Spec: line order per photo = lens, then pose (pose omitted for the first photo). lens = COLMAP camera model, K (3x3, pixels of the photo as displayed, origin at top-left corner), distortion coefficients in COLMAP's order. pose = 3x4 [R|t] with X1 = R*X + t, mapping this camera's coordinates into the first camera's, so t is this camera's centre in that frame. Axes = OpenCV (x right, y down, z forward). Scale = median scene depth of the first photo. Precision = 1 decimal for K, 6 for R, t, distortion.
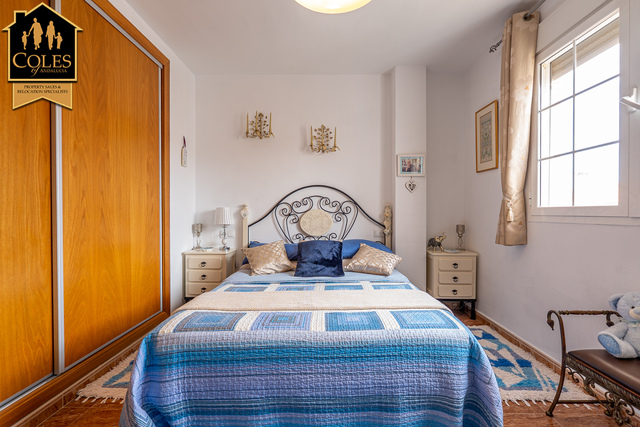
lens RADIAL K [[297.7, 0, 319.5], [0, 297.7, 215.3], [0, 0, 1]] dist [-0.005525, -0.000183]
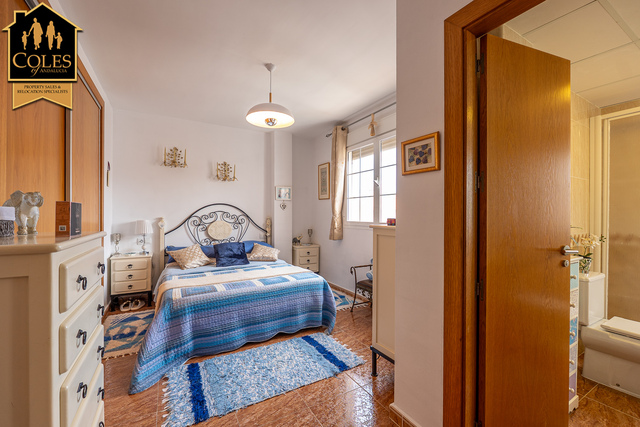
lens RADIAL K [[272.0, 0, 320.0], [0, 272.0, 213.5], [0, 0, 1]] dist [0.000688, -0.000157]
pose [[0.861234, 0.004121, 0.508191, -0.322828], [0.001443, 0.999943, -0.010554, -0.049638], [-0.508206, 0.009823, 0.861180, -0.443800]]
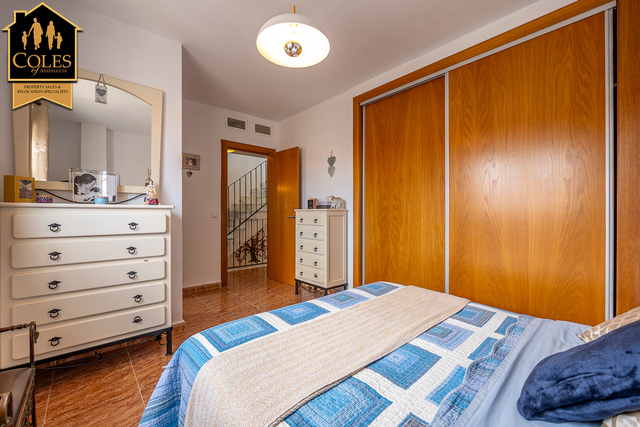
lens RADIAL K [[272.0, 0, 320.0], [0, 272.0, 213.5], [0, 0, 1]] dist [0.000688, -0.000157]
pose [[-0.739250, 0.001876, -0.673429, 0.392452], [-0.004593, 0.999959, 0.007827, -0.011068], [0.673416, 0.008879, -0.739211, 0.969402]]
